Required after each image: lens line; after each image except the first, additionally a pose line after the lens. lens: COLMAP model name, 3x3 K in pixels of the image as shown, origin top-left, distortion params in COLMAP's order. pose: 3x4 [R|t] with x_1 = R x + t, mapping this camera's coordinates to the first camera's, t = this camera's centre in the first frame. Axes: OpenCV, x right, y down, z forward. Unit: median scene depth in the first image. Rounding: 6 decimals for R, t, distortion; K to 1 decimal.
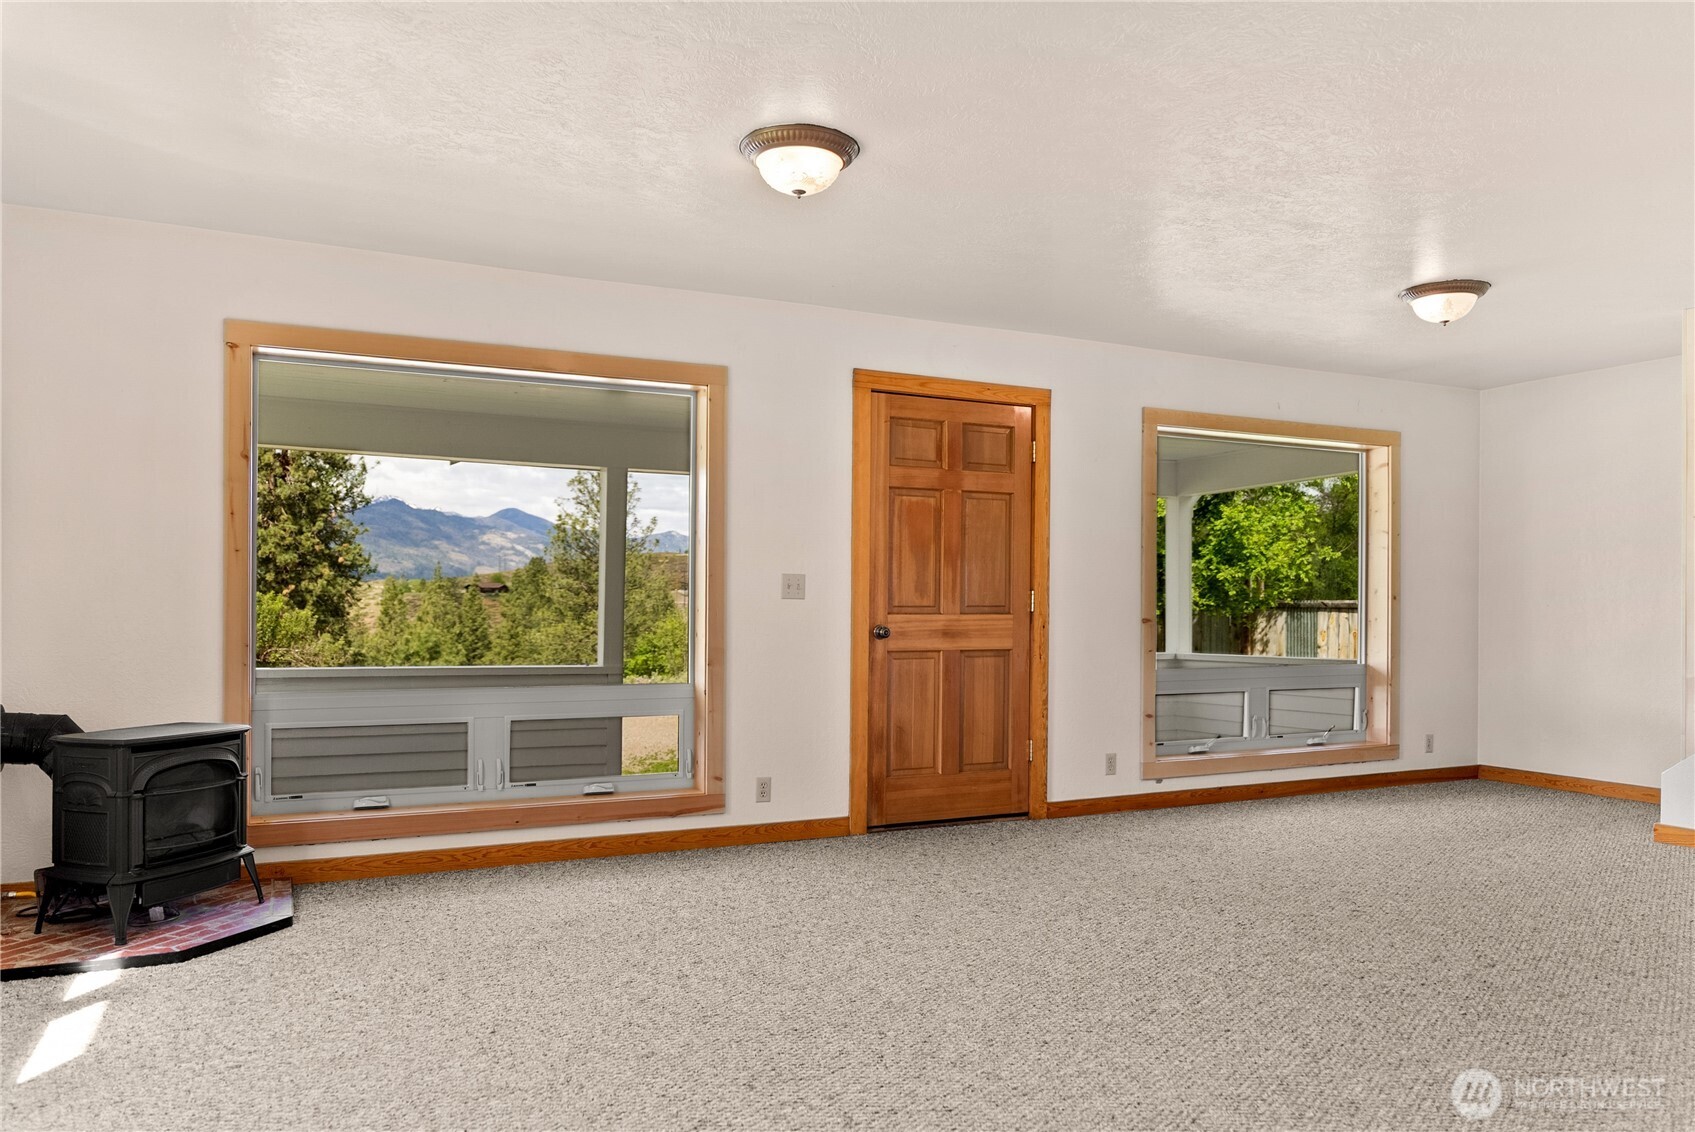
lens RADIAL K [[1158.1, 0, 856.0], [0, 1158.1, 608.7], [0, 0, 1]] dist [-0.017294, -0.003084]
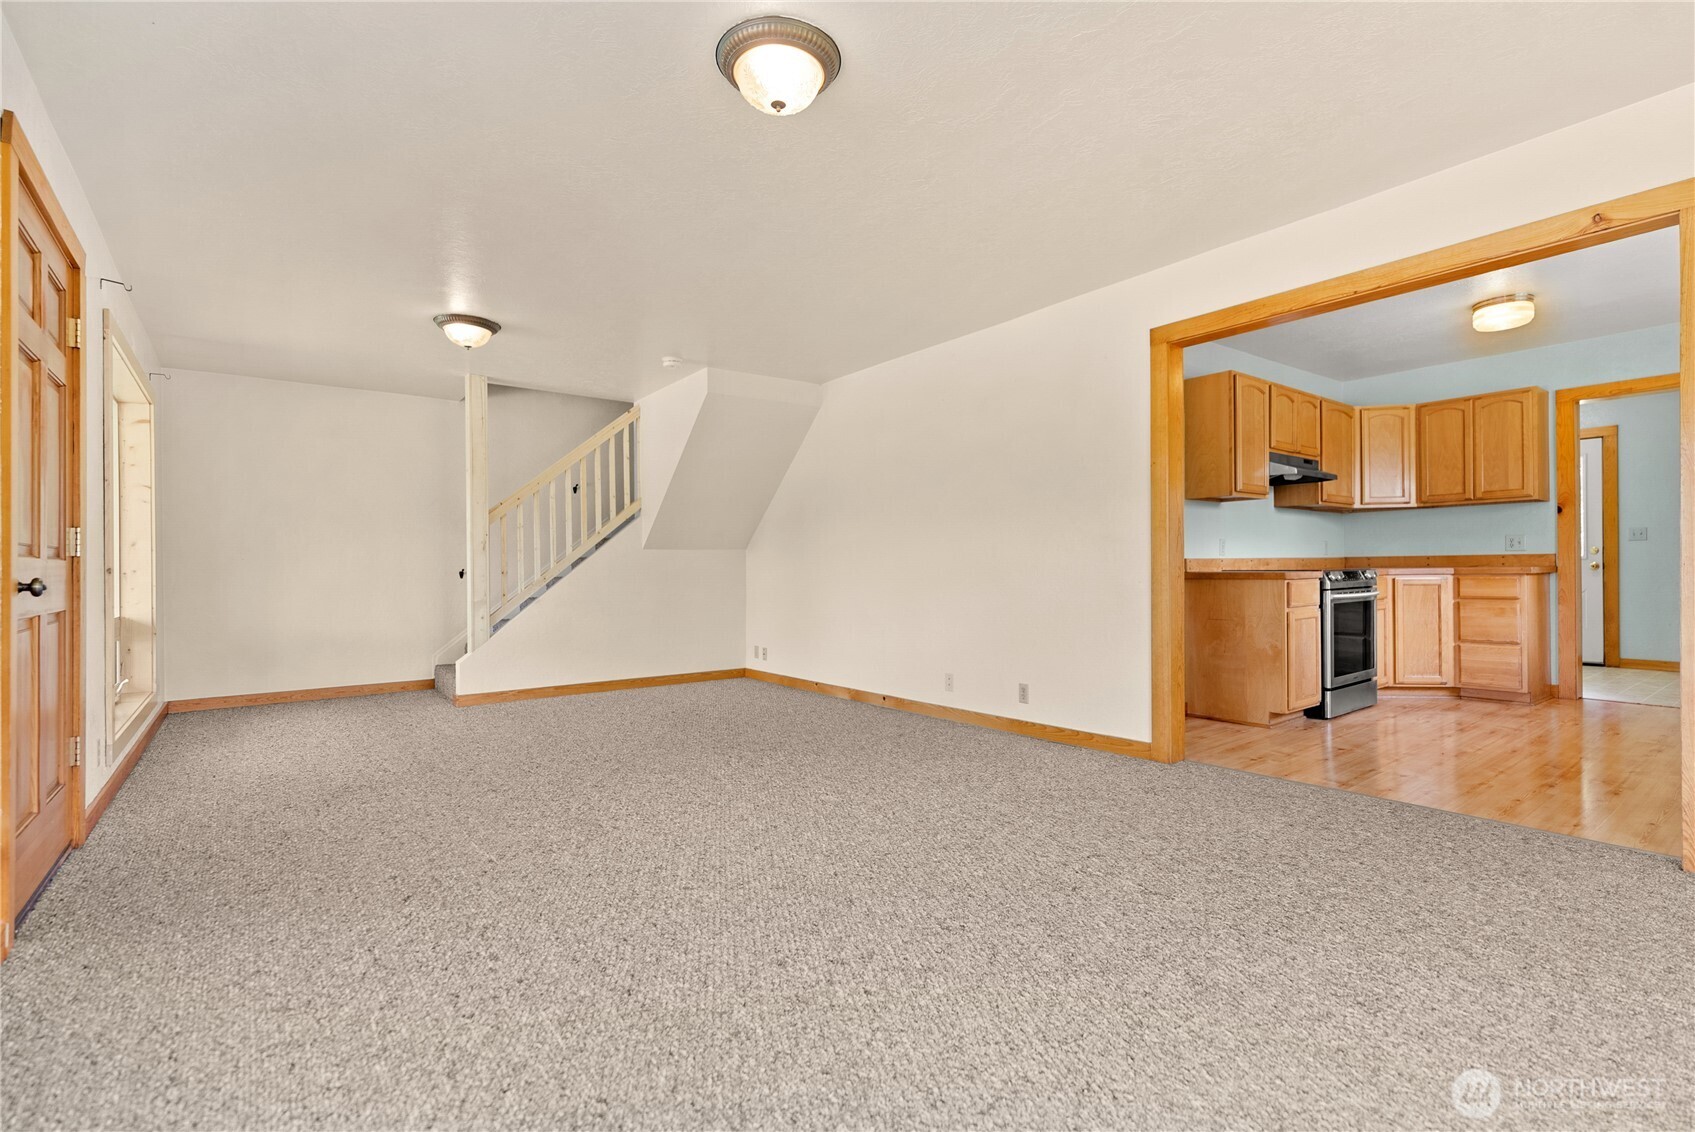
lens RADIAL K [[786.8, 0, 845.8], [0, 786.8, 572.1], [0, 0, 1]] dist [-0.001439, -0.001335]
pose [[-0.188329, -0.007496, 0.982077, -0.041713], [0.011343, 0.999888, 0.009807, 0.001448], [-0.982040, 0.012986, -0.188223, 0.063448]]
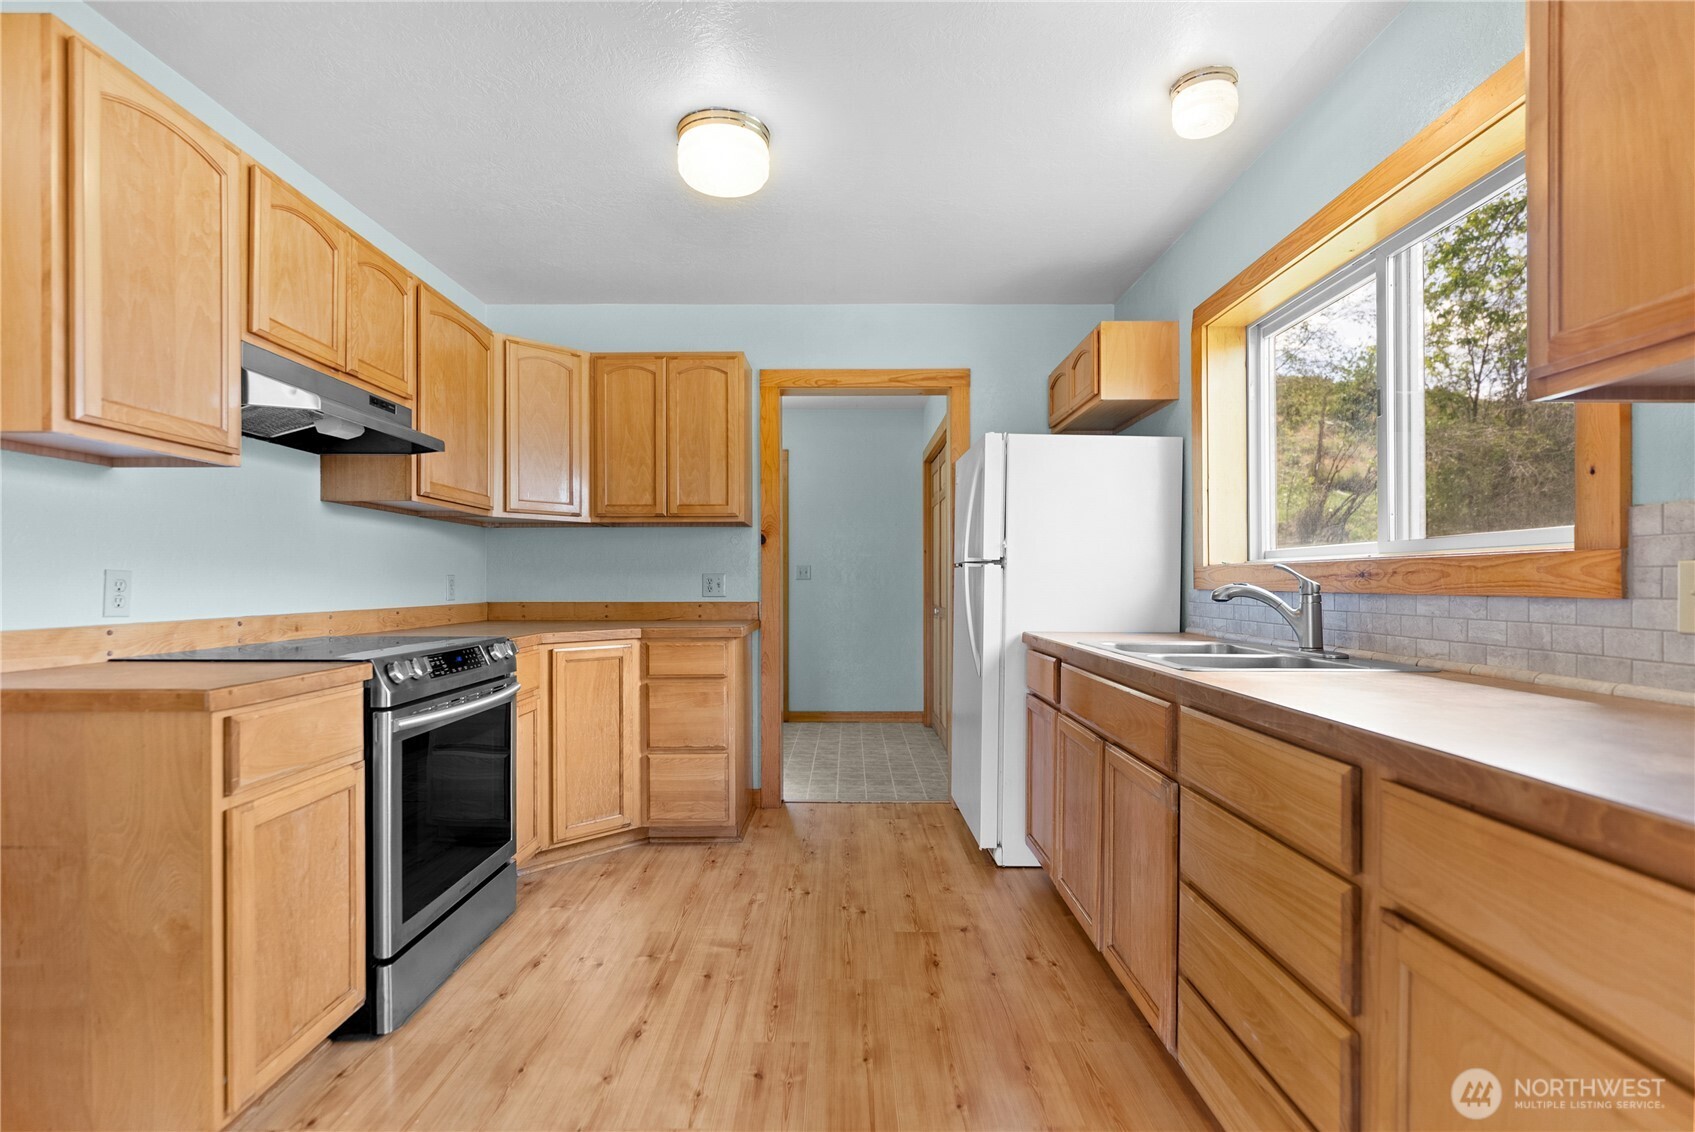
lens RADIAL K [[786.8, 0, 841.0], [0, 786.8, 586.4], [0, 0, 1]] dist [-0.001439, -0.001335]
pose [[-0.895052, -0.007623, 0.445896, -0.001767], [-0.004497, 0.999957, 0.008069, -0.000713], [-0.445938, 0.005217, -0.895049, 0.019171]]
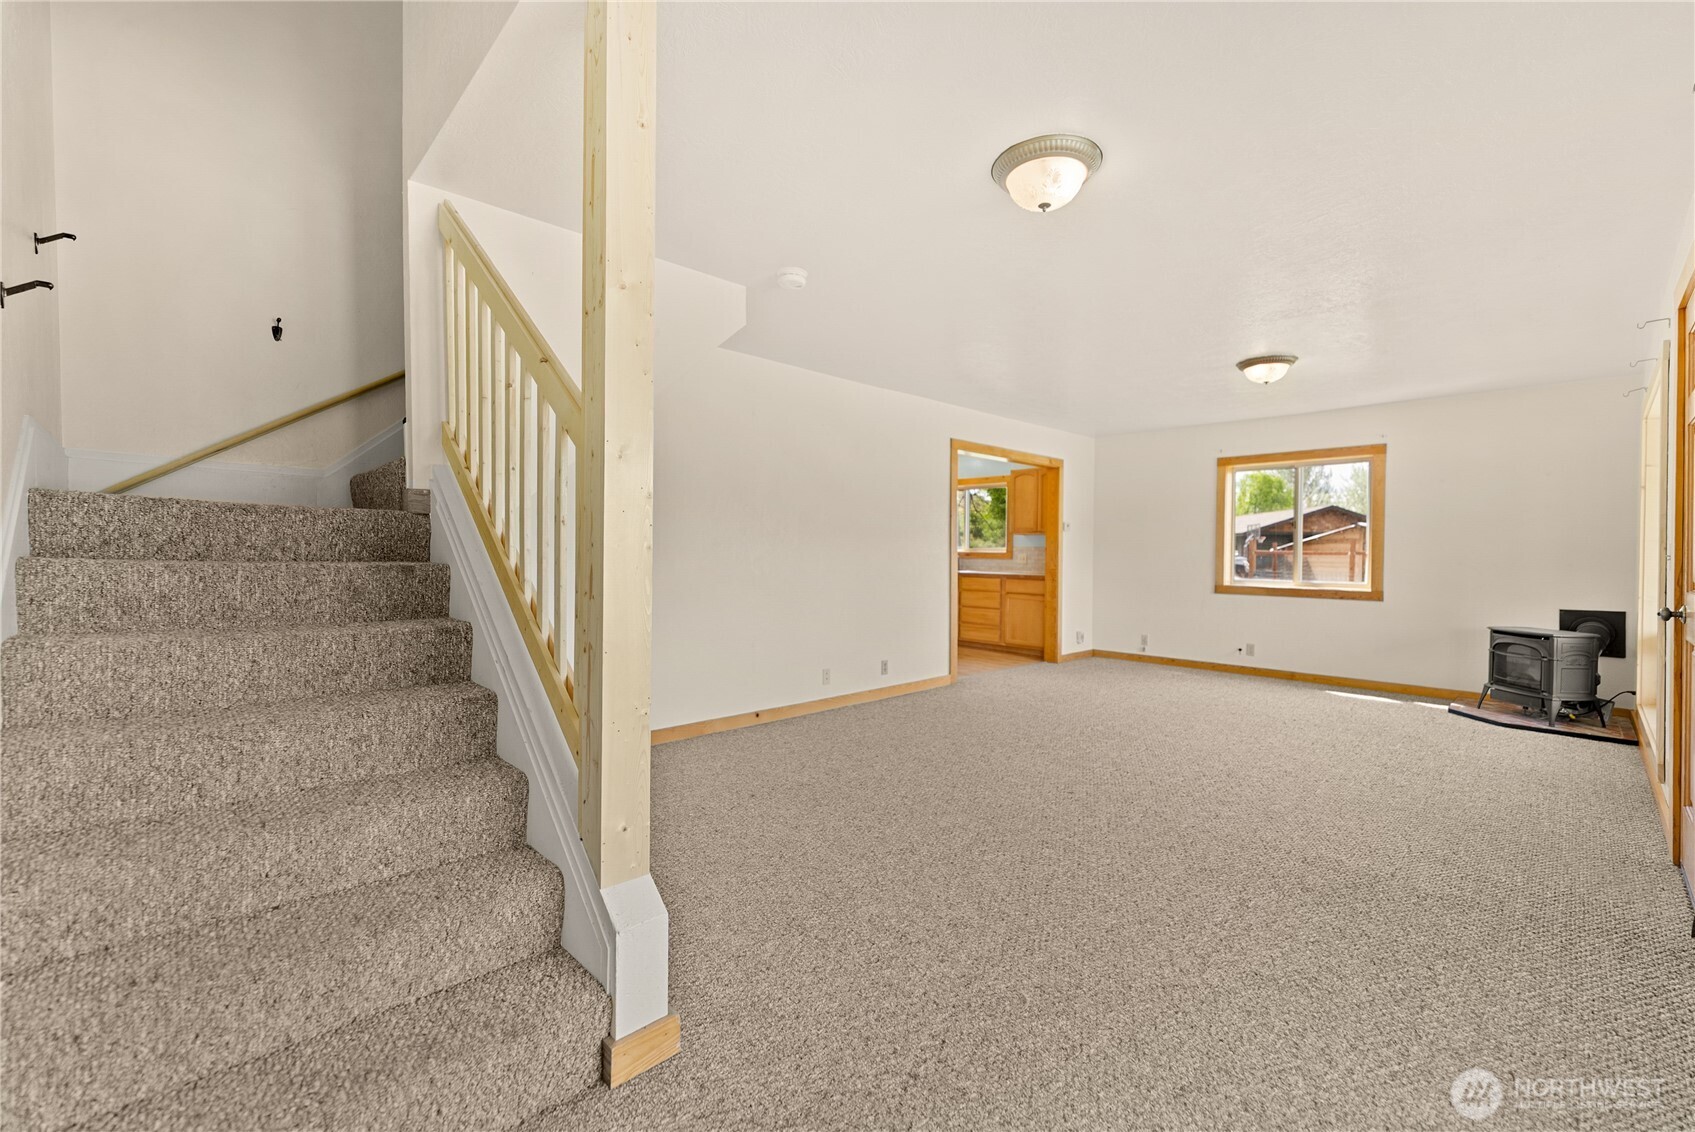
lens RADIAL K [[694.9, 0, 855.0], [0, 694.9, 566.3], [0, 0, 1]] dist [-0.001222, -0.001643]
pose [[-0.952013, -0.009998, -0.305893, 0.066325], [-0.017160, 0.999638, 0.020734, -0.001274], [0.305575, 0.024988, -0.951840, 0.121016]]
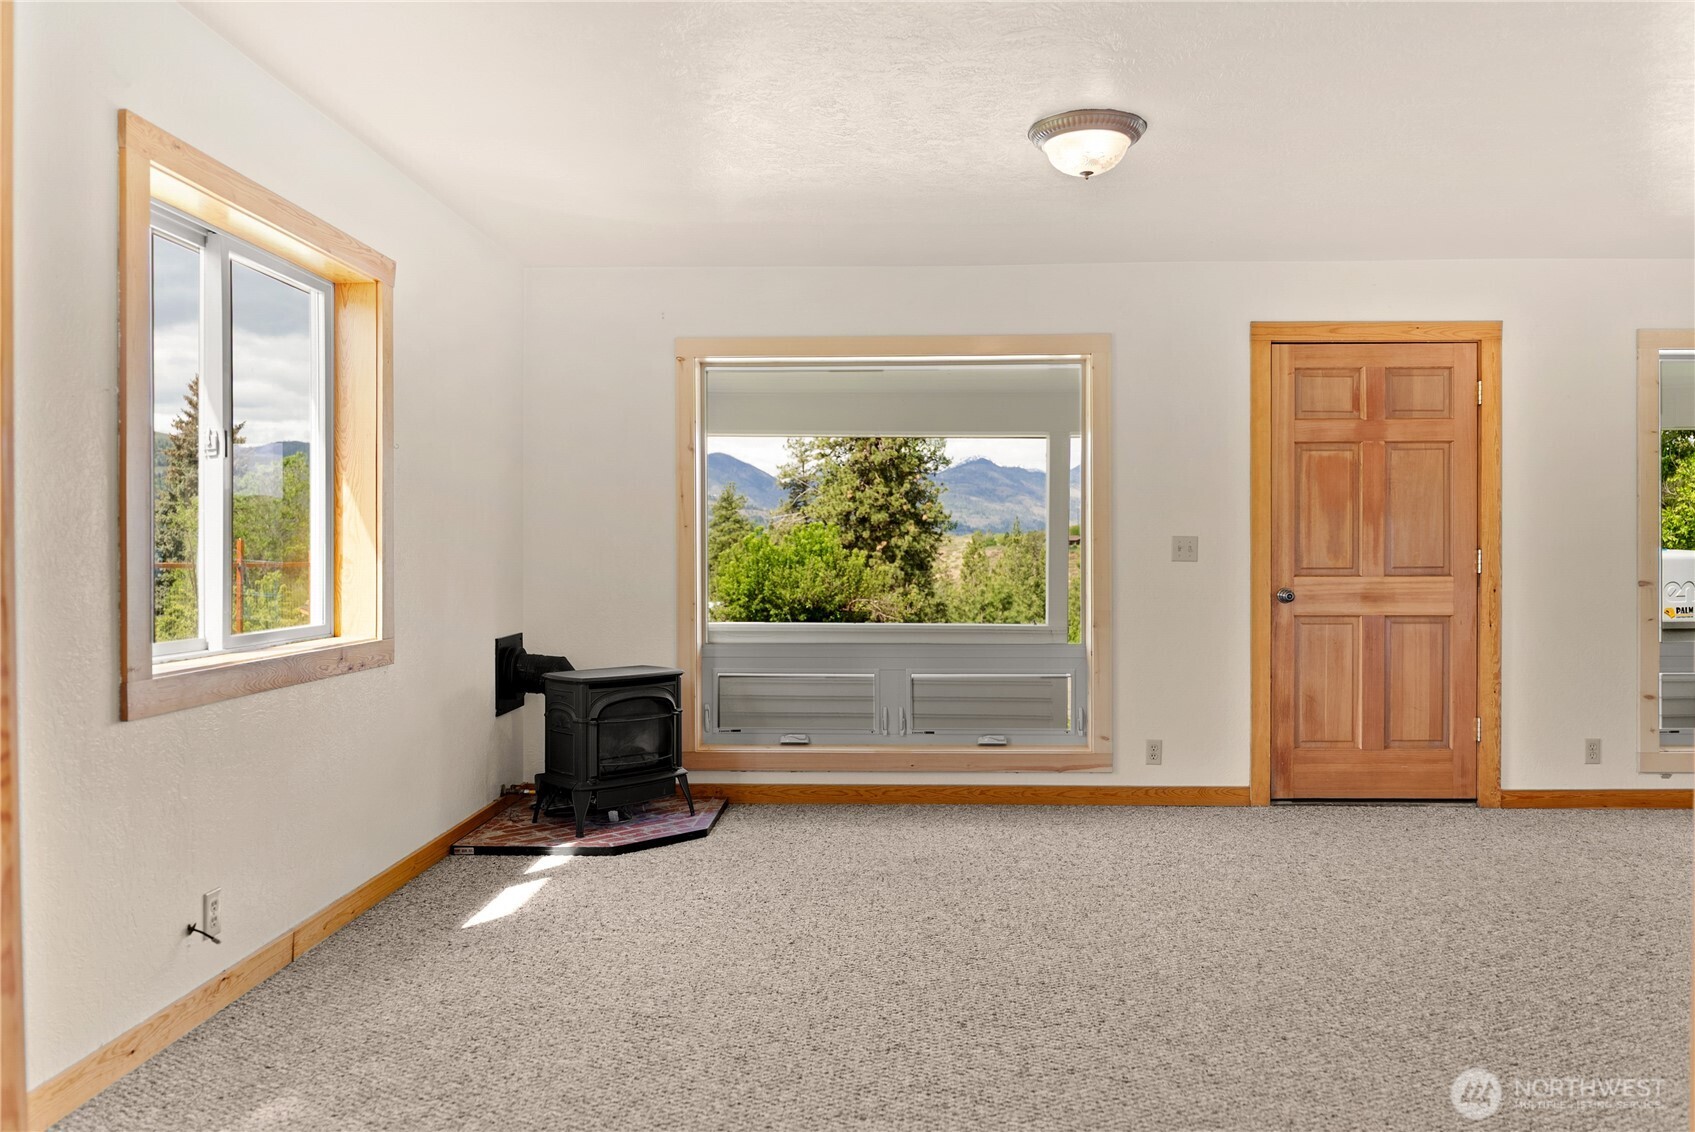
lens RADIAL K [[1158.1, 0, 863.2], [0, 1158.1, 545.9], [0, 0, 1]] dist [-0.017294, -0.003084]
pose [[0.884722, -0.010959, -0.465990, 0.014879], [0.005142, 0.999892, -0.013752, -0.000866], [0.466091, 0.009771, 0.884683, -0.000100]]
